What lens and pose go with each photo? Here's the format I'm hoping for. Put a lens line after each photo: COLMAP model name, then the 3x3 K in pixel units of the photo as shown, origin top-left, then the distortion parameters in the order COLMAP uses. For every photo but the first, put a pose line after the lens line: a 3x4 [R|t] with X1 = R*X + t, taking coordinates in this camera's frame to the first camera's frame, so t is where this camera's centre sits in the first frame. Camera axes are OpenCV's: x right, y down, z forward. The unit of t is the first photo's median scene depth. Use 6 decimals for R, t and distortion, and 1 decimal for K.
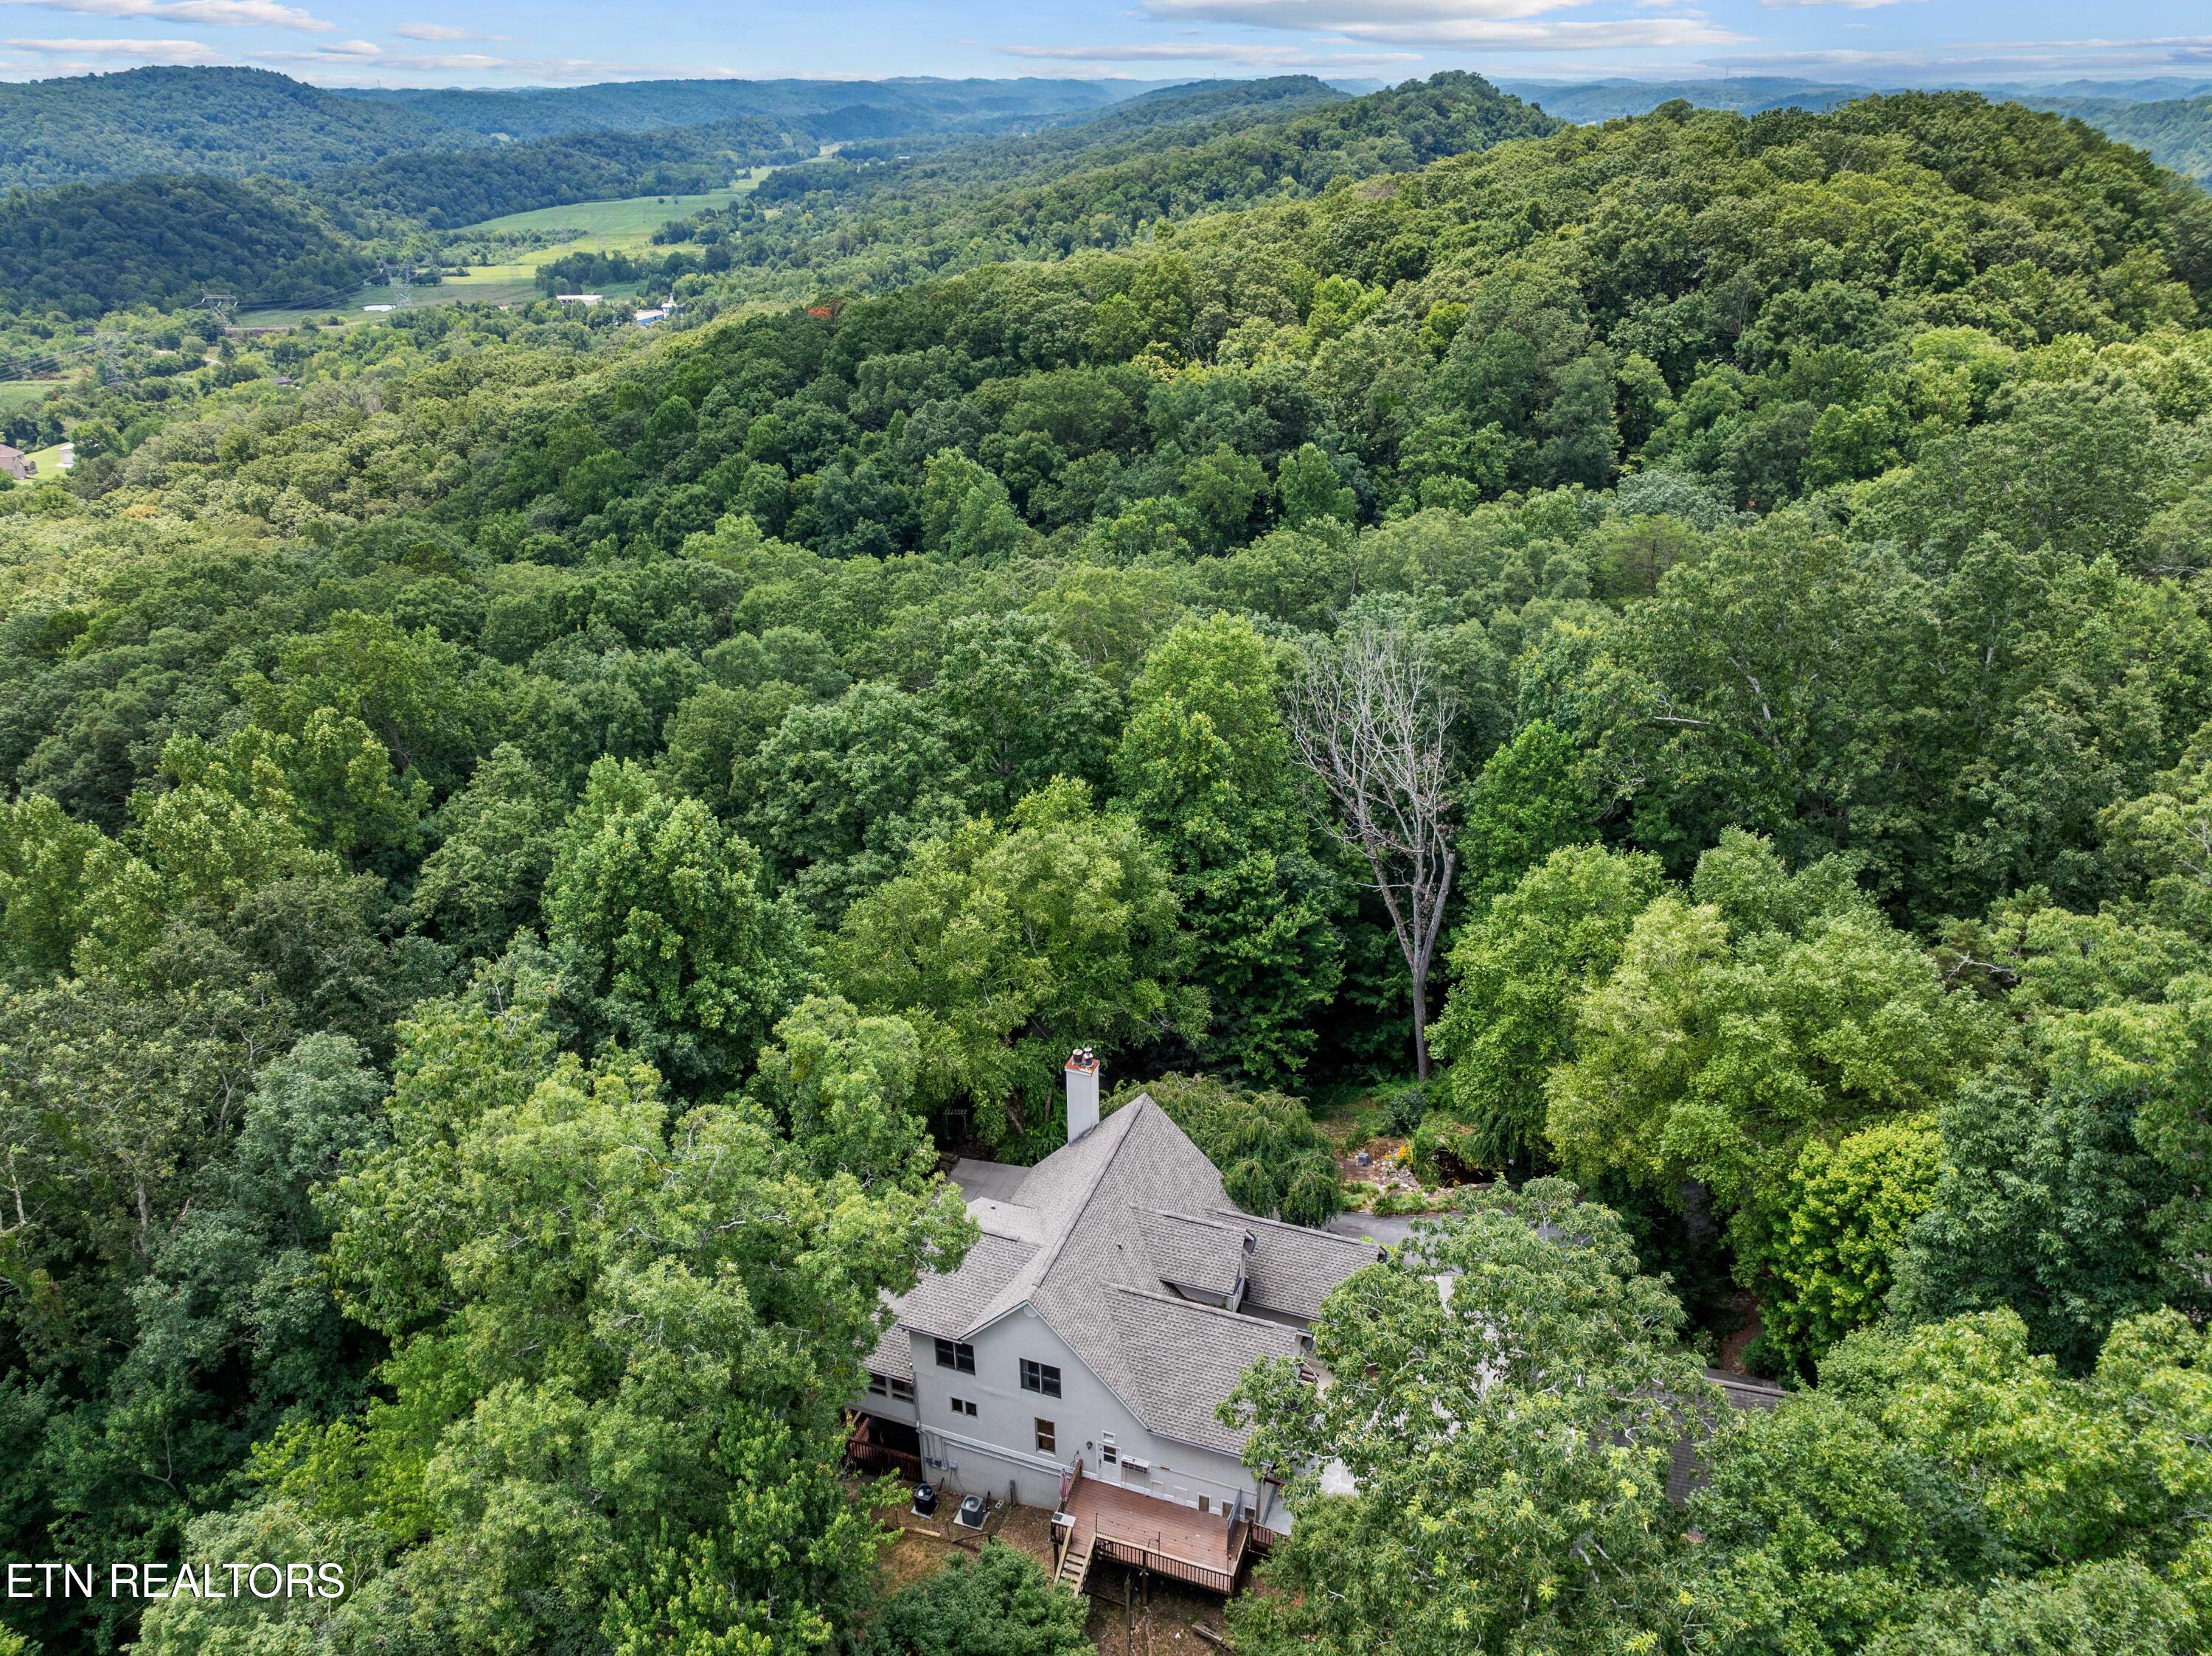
lens RADIAL K [[1552.5, 0, 1117.9], [0, 1552.5, 816.7], [0, 0, 1]] dist [-0.050286, 0.013935]
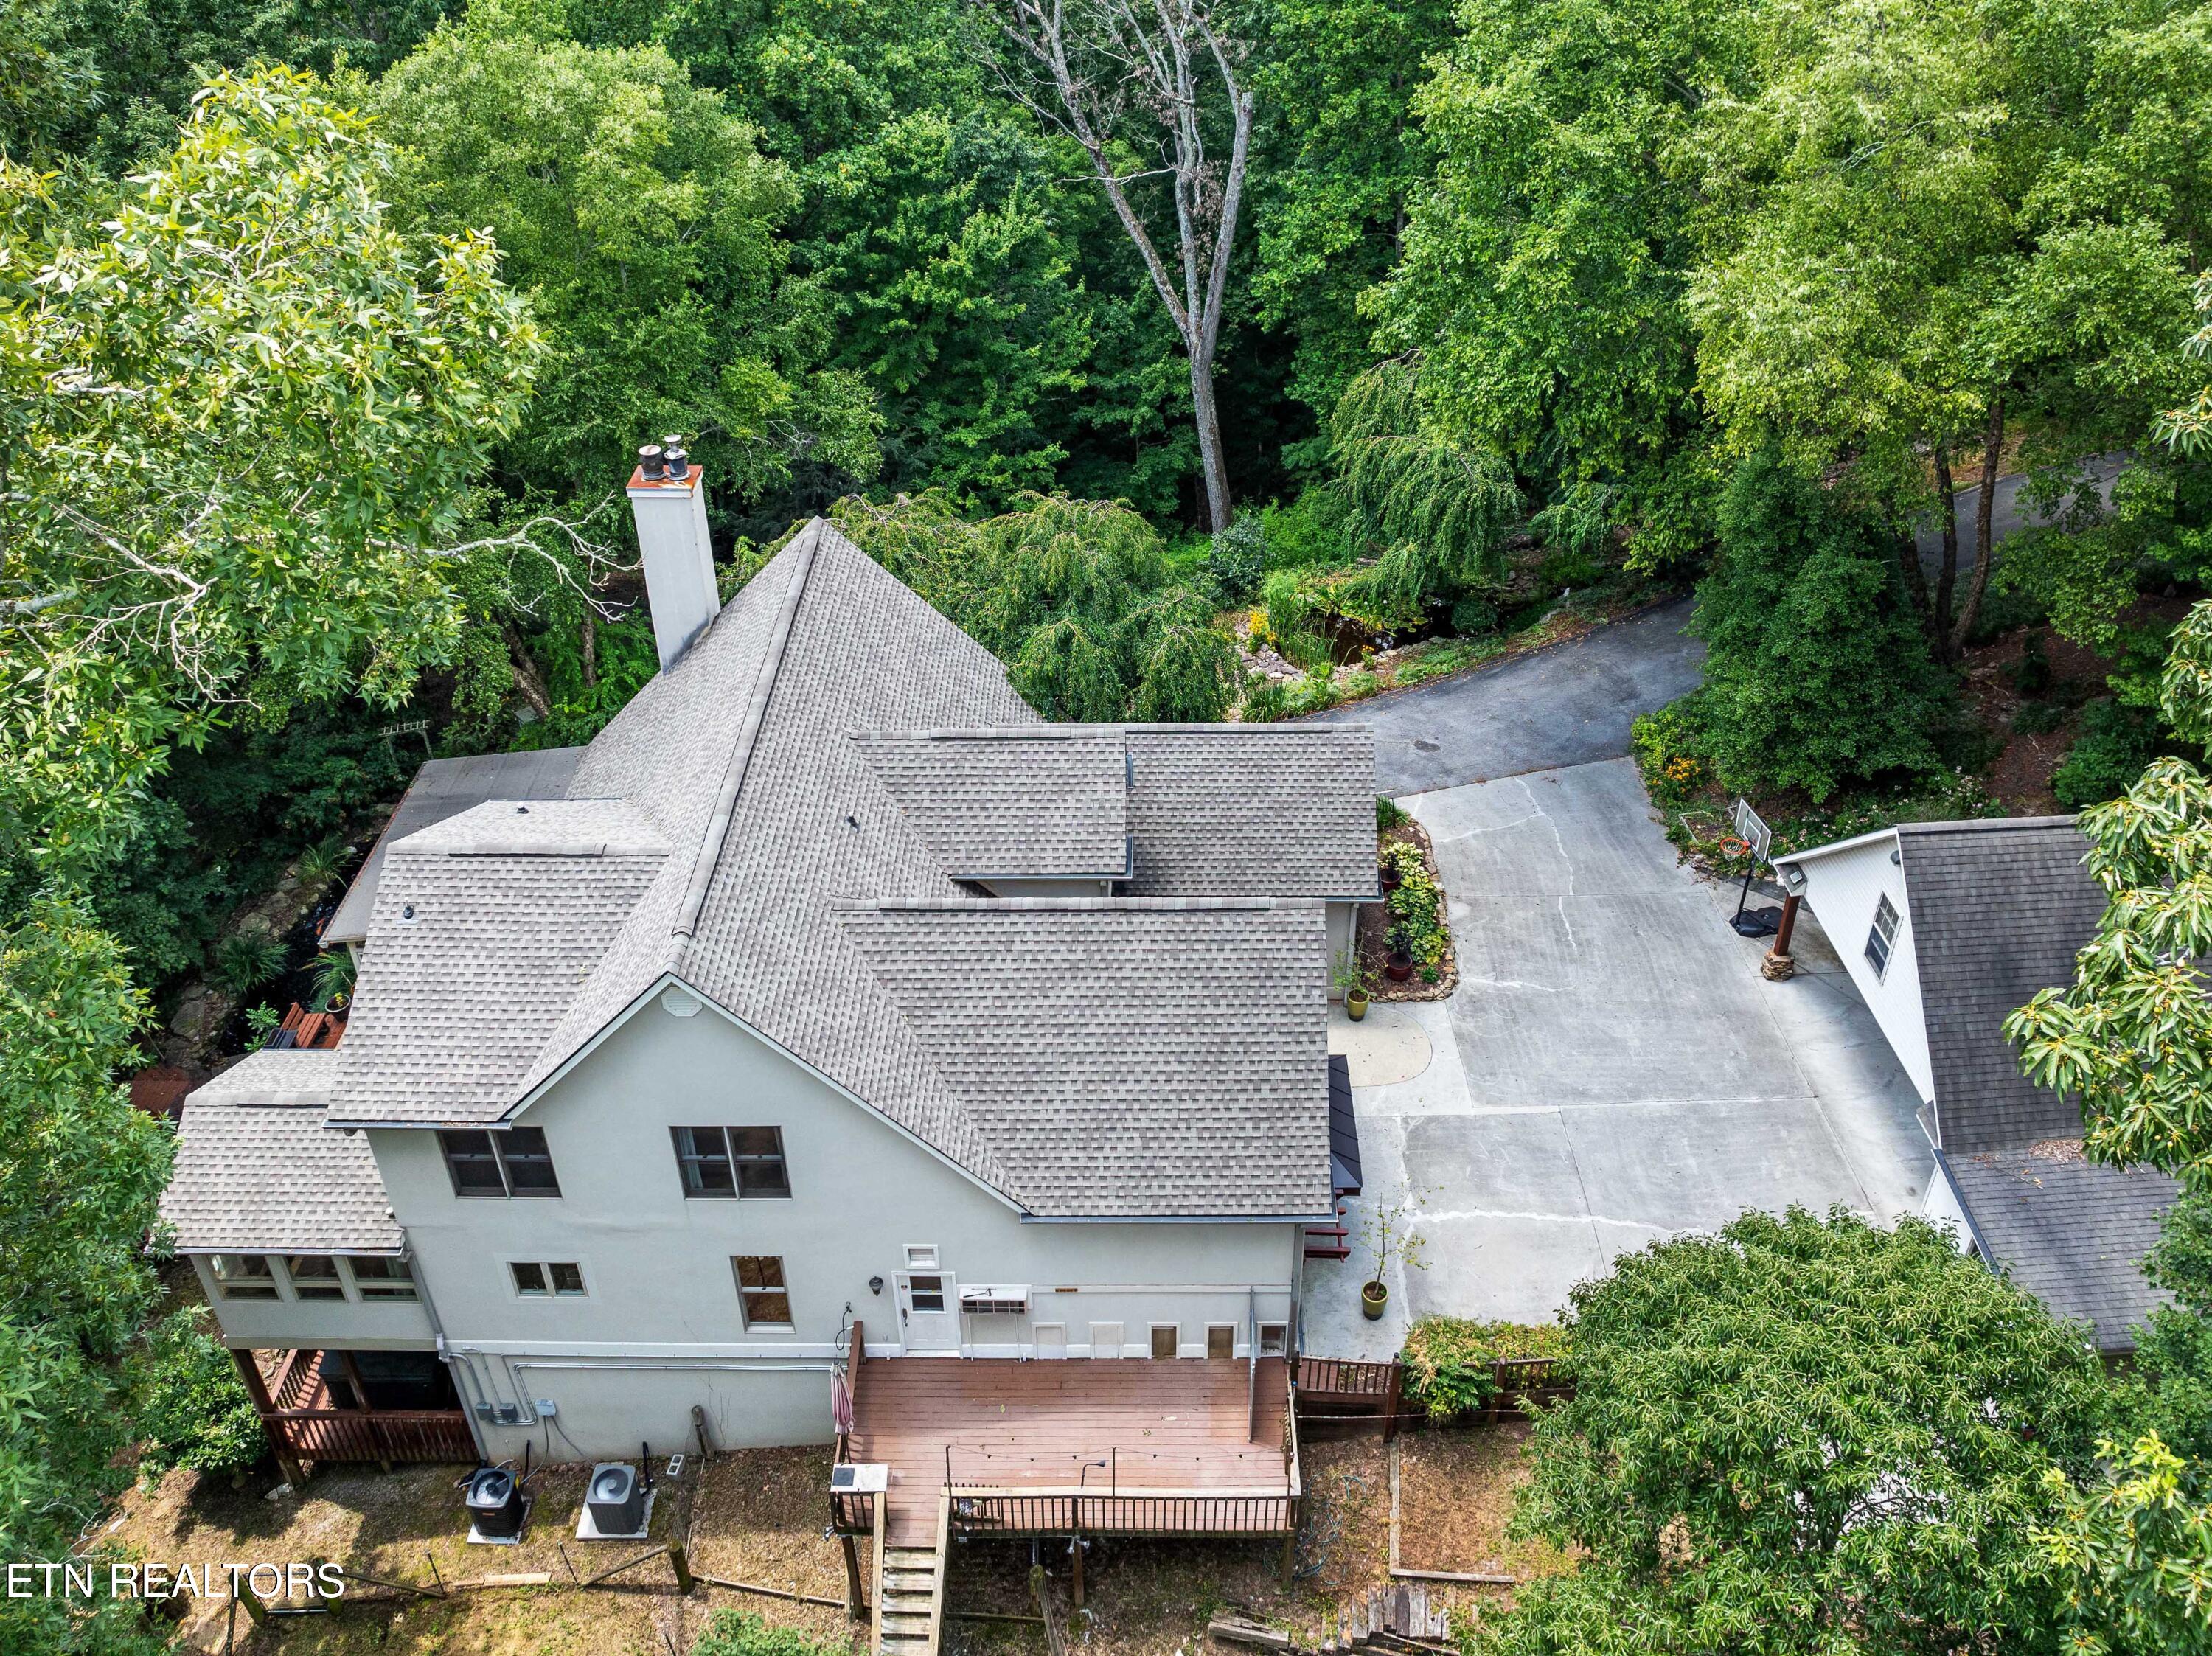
lens RADIAL K [[1804.8, 0, 1133.0], [0, 1804.8, 696.0], [0, 0, 1]] dist [-0.033949, -0.003712]
pose [[0.943856, -0.181530, 0.276012, -0.055517], [0.144890, 0.978322, 0.147964, 0.181536], [-0.296889, -0.099665, 0.949697, 0.509164]]
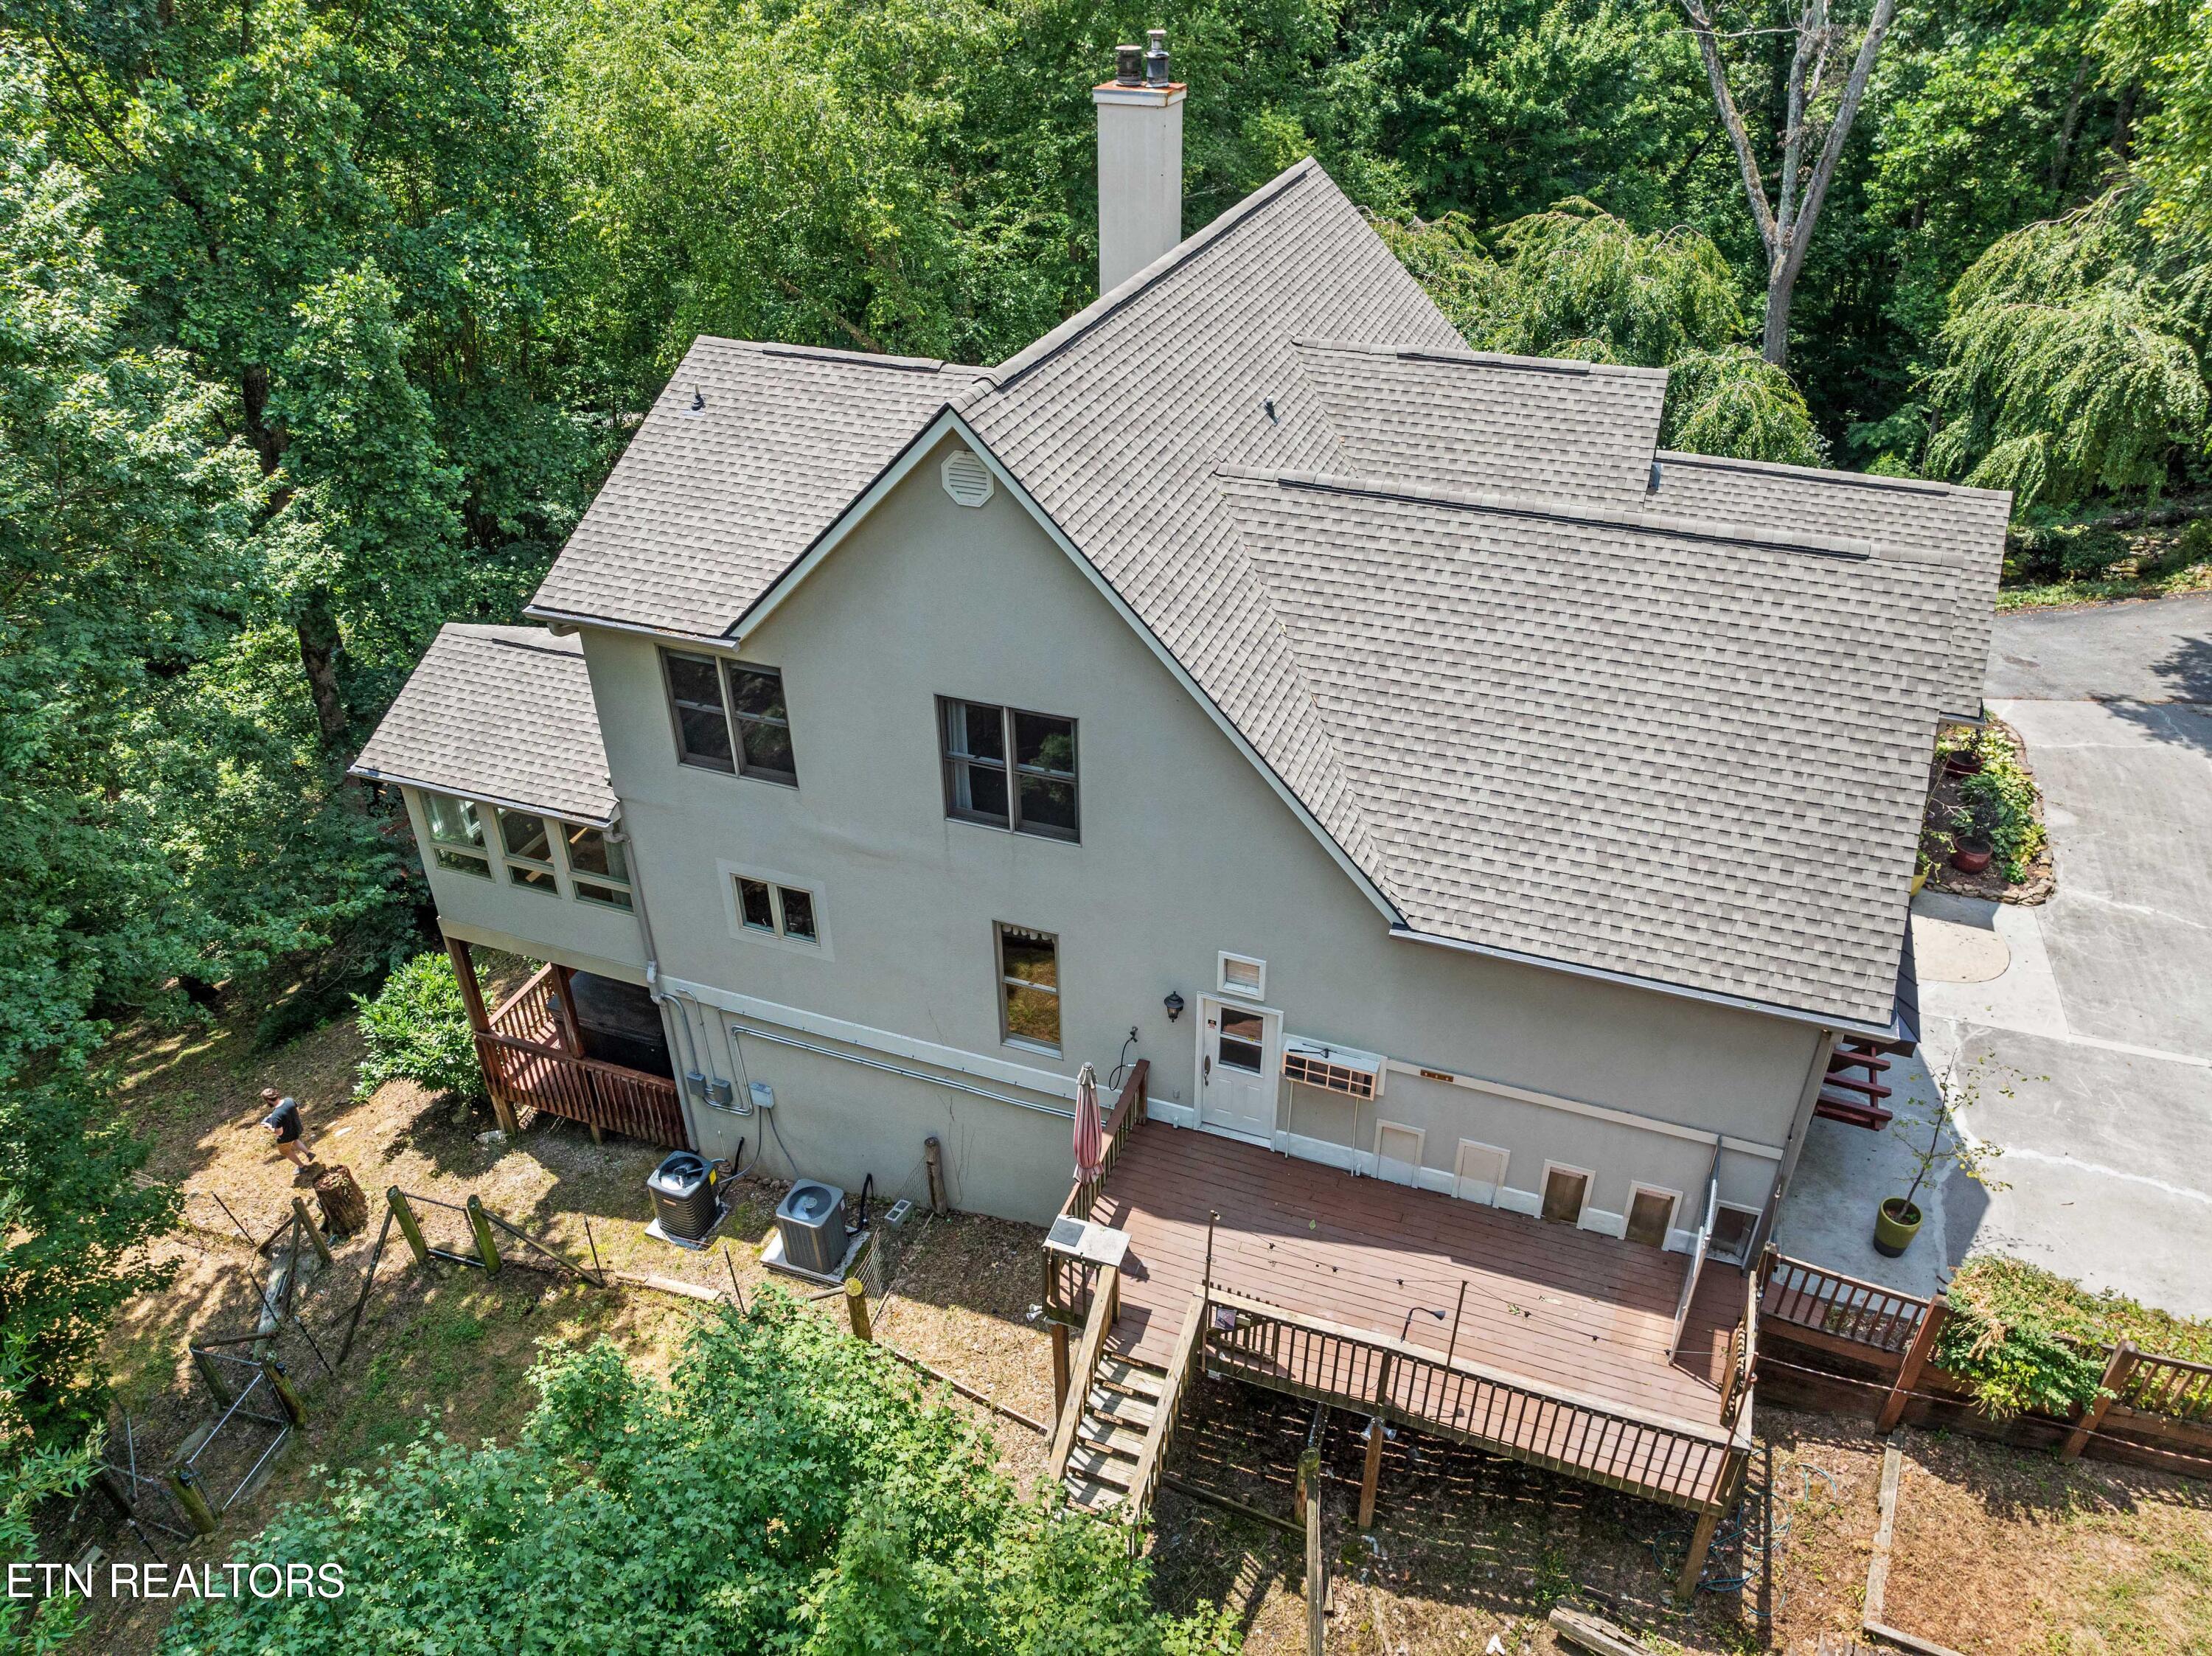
lens RADIAL K [[1559.5, 0, 1113.7], [0, 1559.5, 827.6], [0, 0, 1]] dist [-0.032660, -0.005109]
pose [[0.999857, 0.007185, -0.015307, -0.024663], [-0.005147, 0.991604, 0.129206, 0.319001], [0.016106, -0.129109, 0.991500, 0.671696]]
